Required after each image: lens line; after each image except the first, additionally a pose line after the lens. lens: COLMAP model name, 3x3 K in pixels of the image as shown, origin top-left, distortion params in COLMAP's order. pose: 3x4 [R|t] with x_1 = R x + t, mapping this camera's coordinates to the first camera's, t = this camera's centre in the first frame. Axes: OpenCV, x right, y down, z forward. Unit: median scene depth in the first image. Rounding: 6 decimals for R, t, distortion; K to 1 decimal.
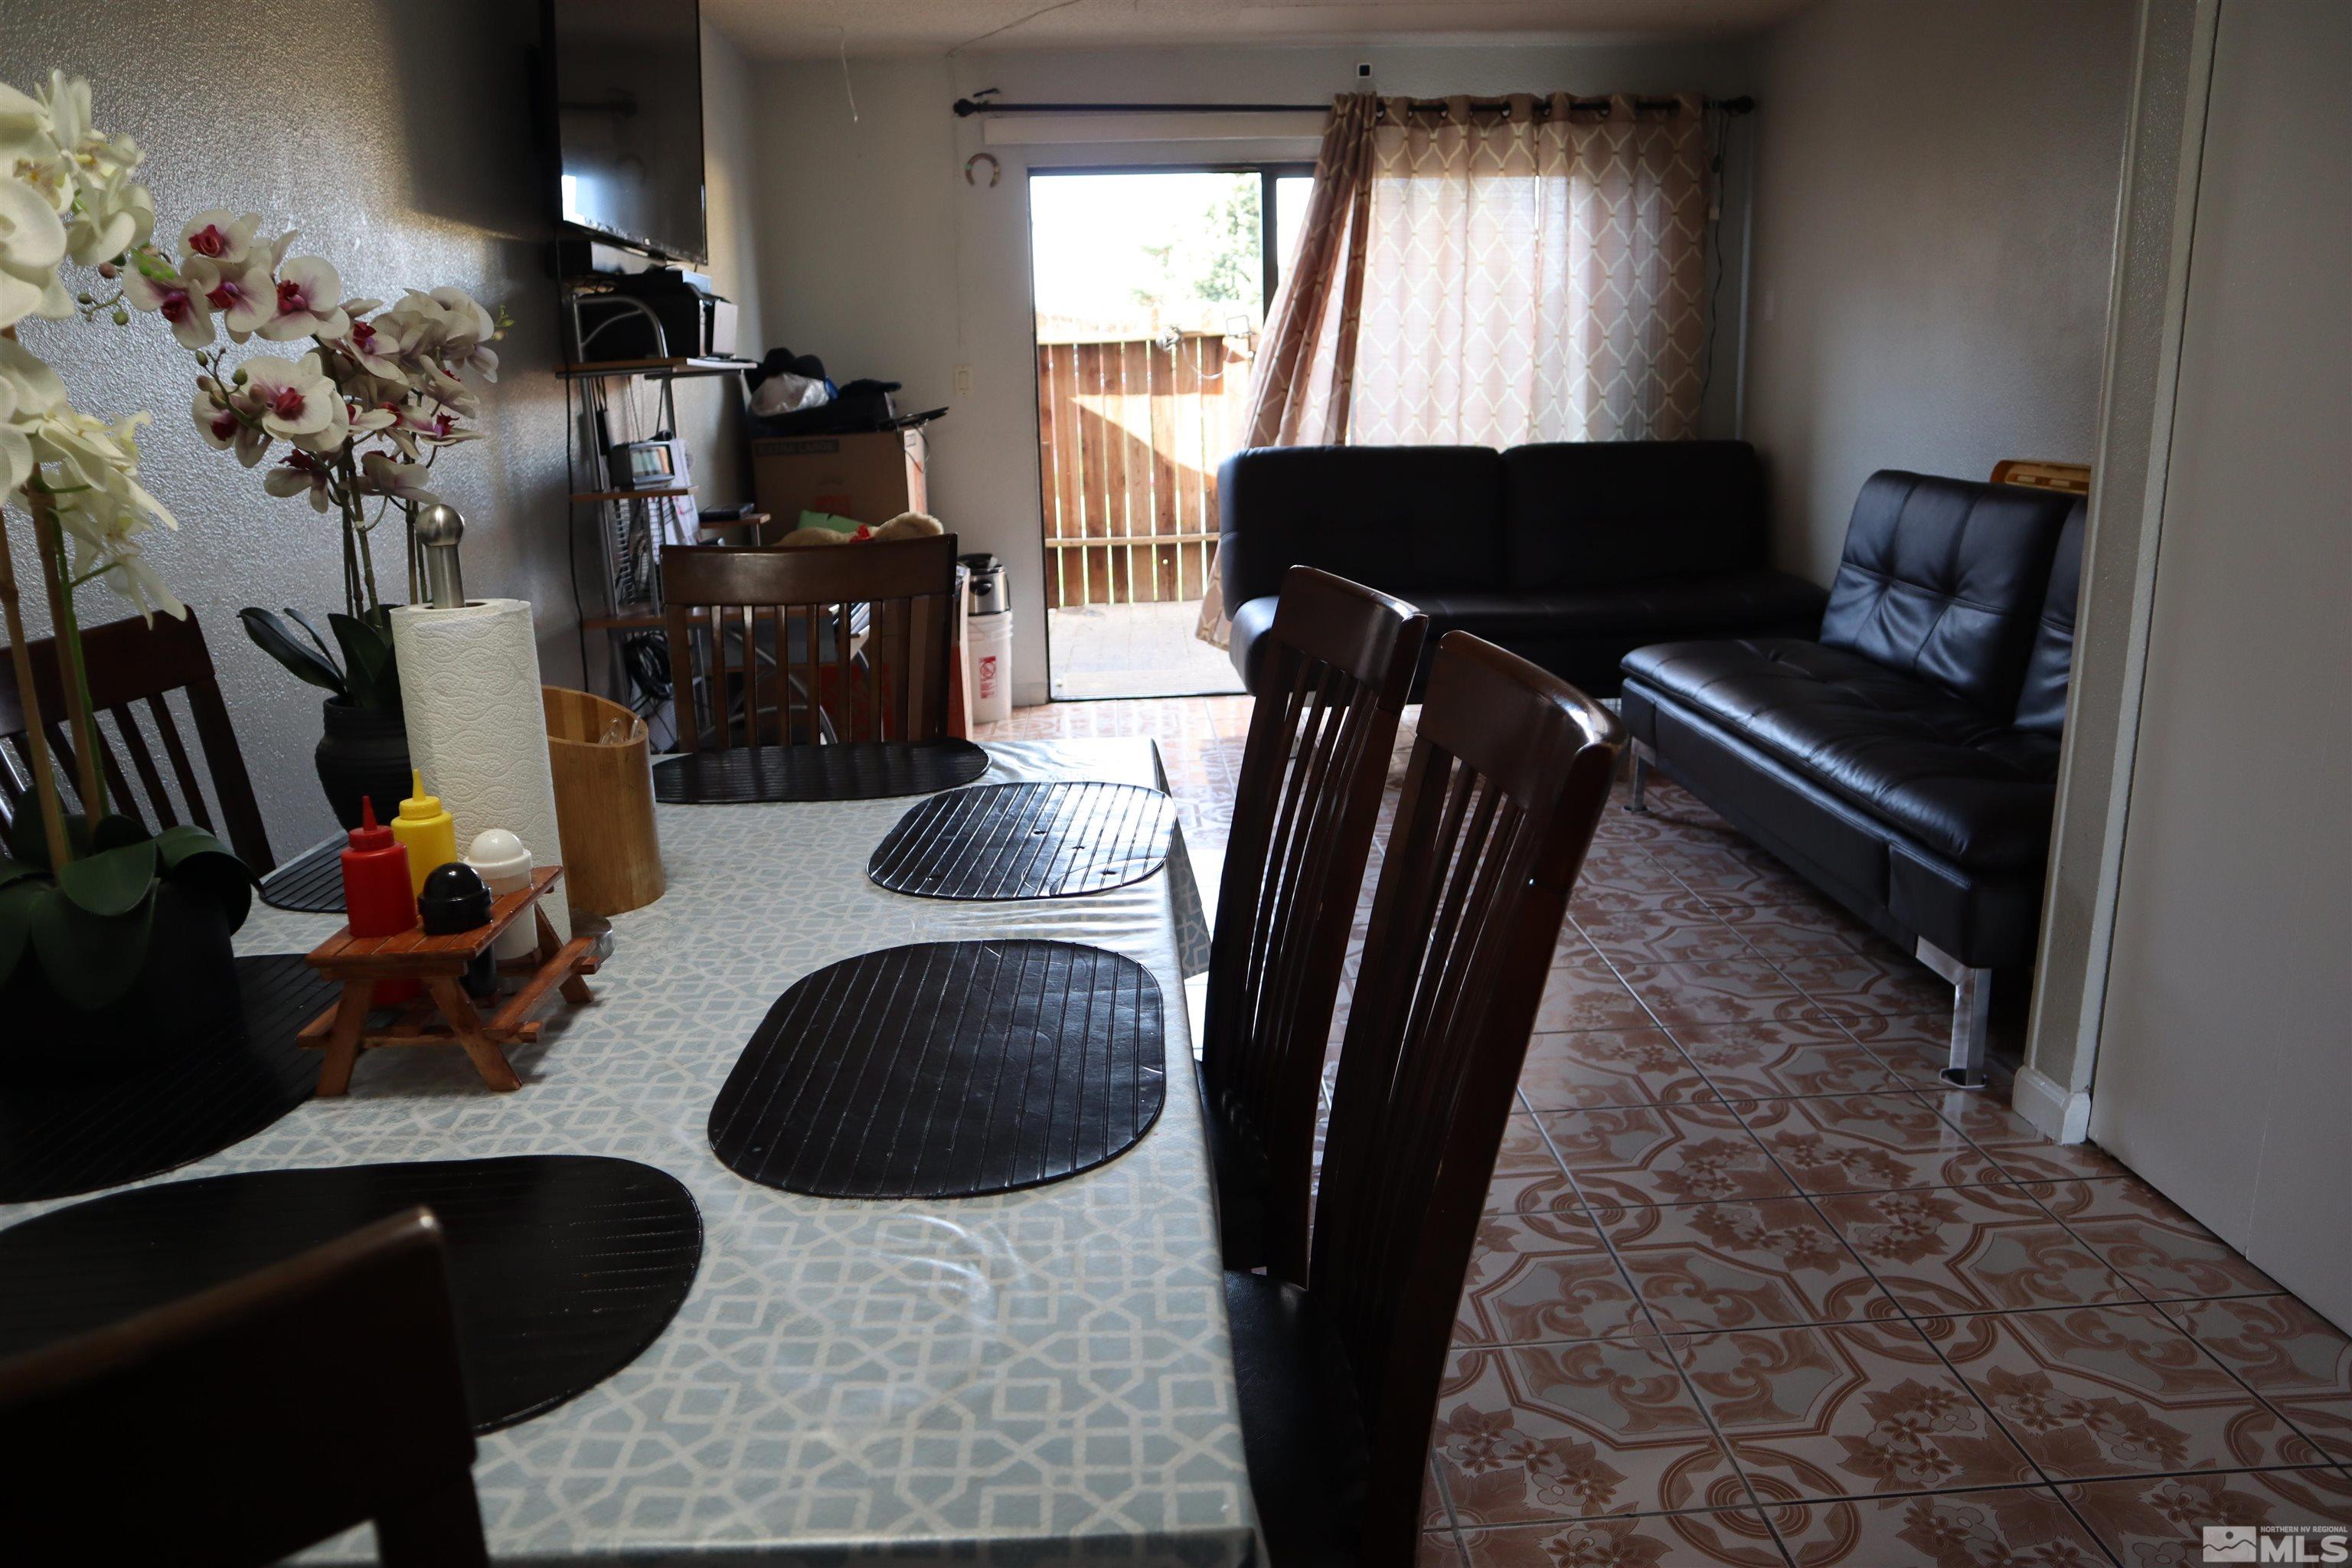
lens RADIAL K [[1622.3, 0, 1176.0], [0, 1622.3, 784.0], [0, 0, 1]] dist [-0.122297, 0.075659]
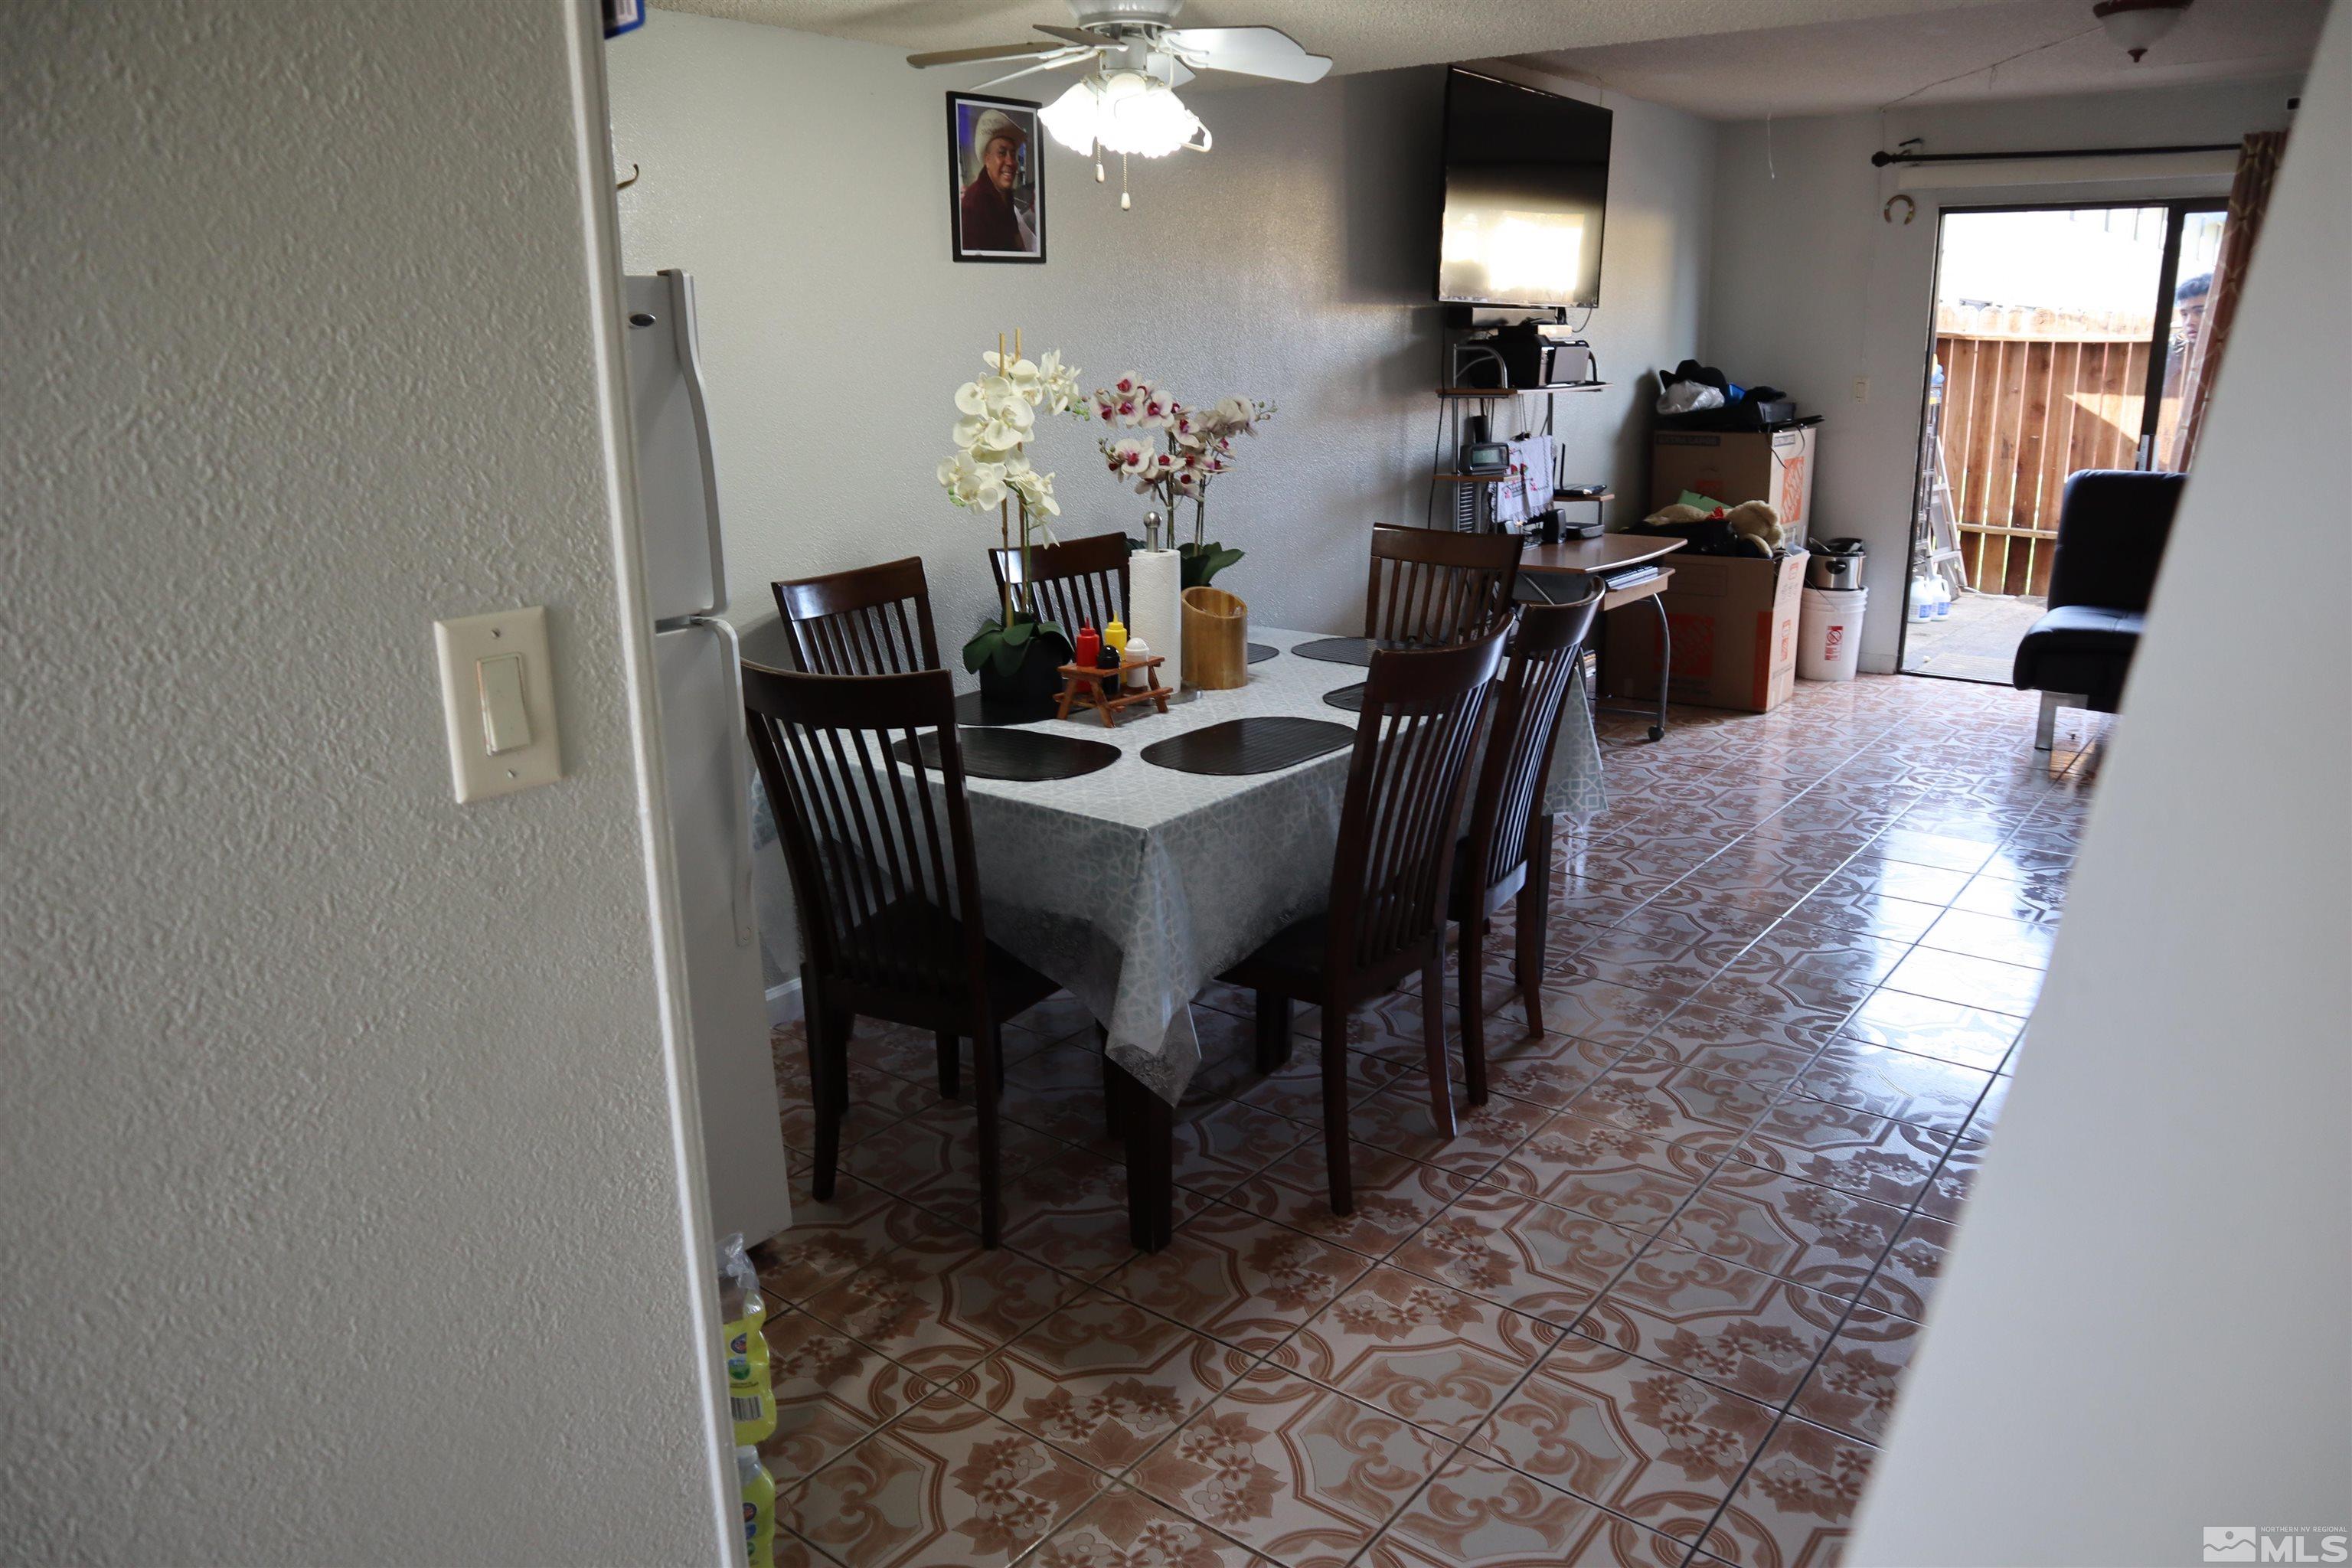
lens RADIAL K [[1622.3, 0, 1176.0], [0, 1622.3, 784.0], [0, 0, 1]] dist [-0.122297, 0.075659]
pose [[0.759989, 0.189869, -0.621583, 0.273762], [-0.163314, 0.981480, 0.100124, -0.002733], [0.629082, 0.025420, 0.776923, -0.214058]]
